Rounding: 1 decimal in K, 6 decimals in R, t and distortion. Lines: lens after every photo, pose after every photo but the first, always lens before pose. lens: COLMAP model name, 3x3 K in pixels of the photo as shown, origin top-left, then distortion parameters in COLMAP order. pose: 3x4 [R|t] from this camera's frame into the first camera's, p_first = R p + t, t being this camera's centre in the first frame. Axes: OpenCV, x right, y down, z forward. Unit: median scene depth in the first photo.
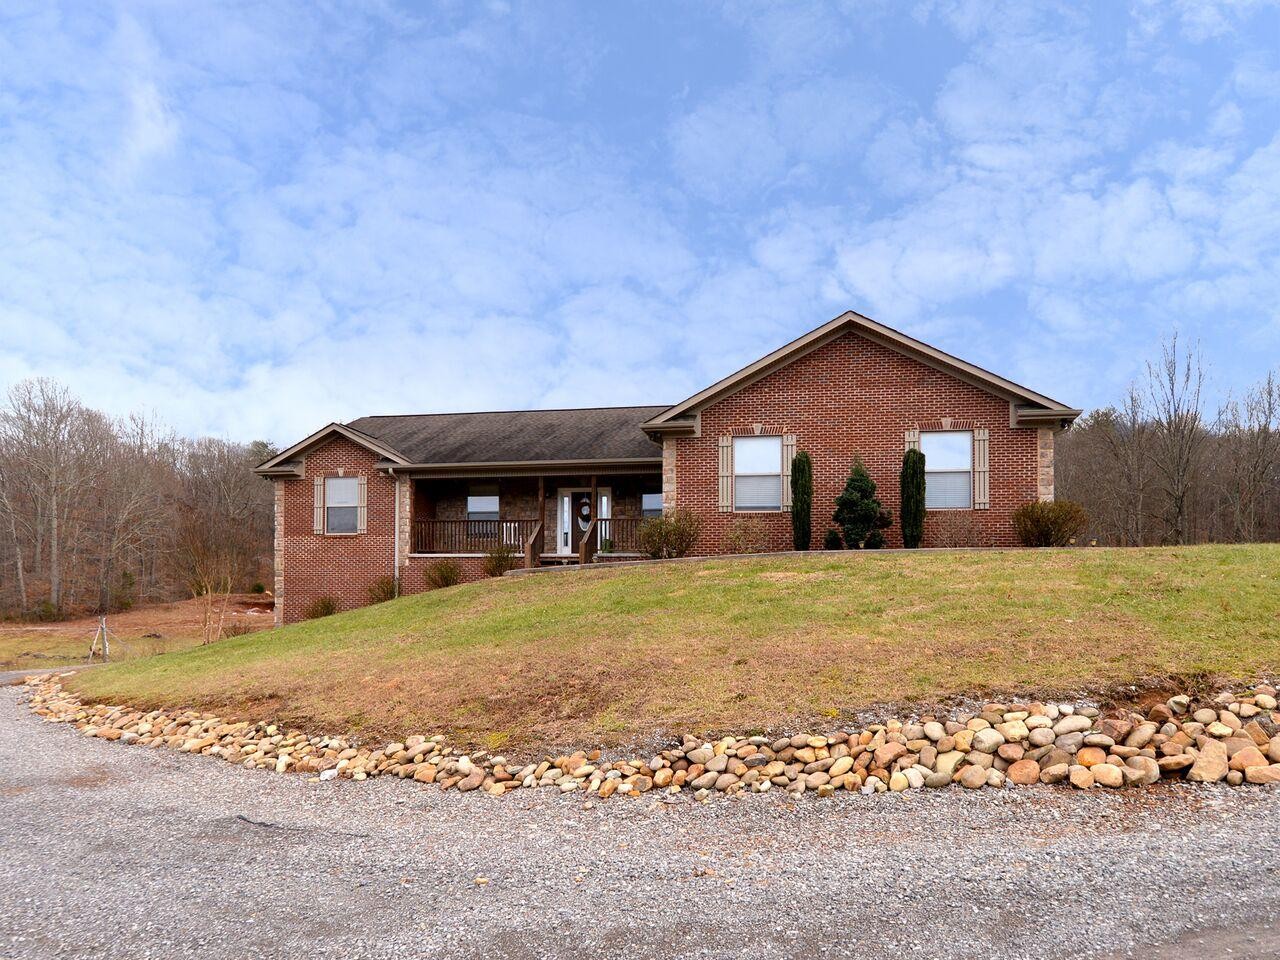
lens RADIAL K [[1007.6, 0, 640.0], [0, 1007.6, 480.0], [0, 0, 1]] dist [-0.000005, 0.000115]
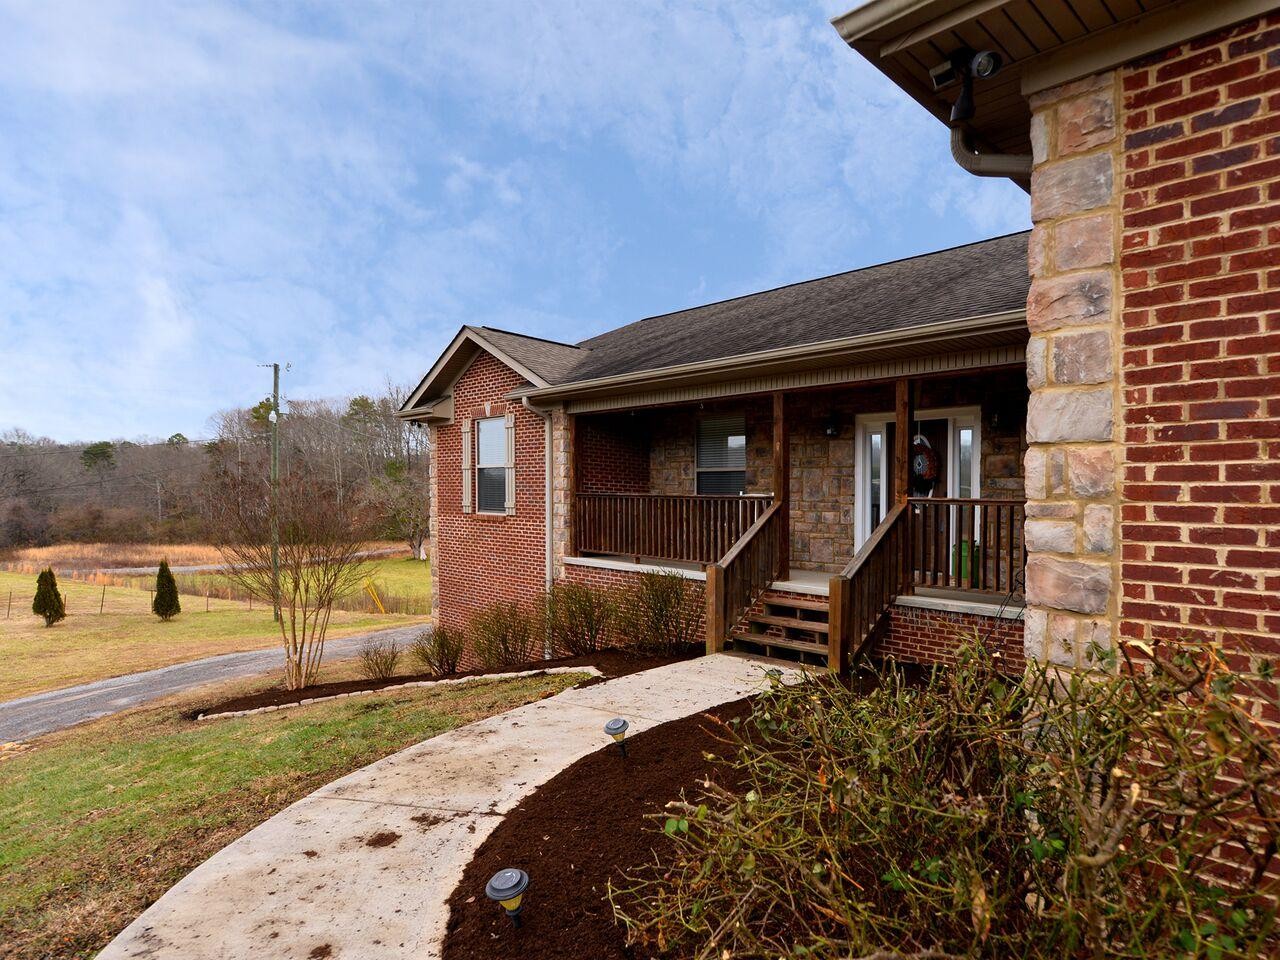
lens RADIAL K [[763.9, 0, 640.0], [0, 763.9, 480.0], [0, 0, 1]] dist [0.000104, 0.000243]
pose [[0.819250, -0.007770, -0.573384, 0.032736], [0.066456, 0.994457, 0.081477, 0.003060], [0.569573, -0.104855, 0.815225, 0.688860]]
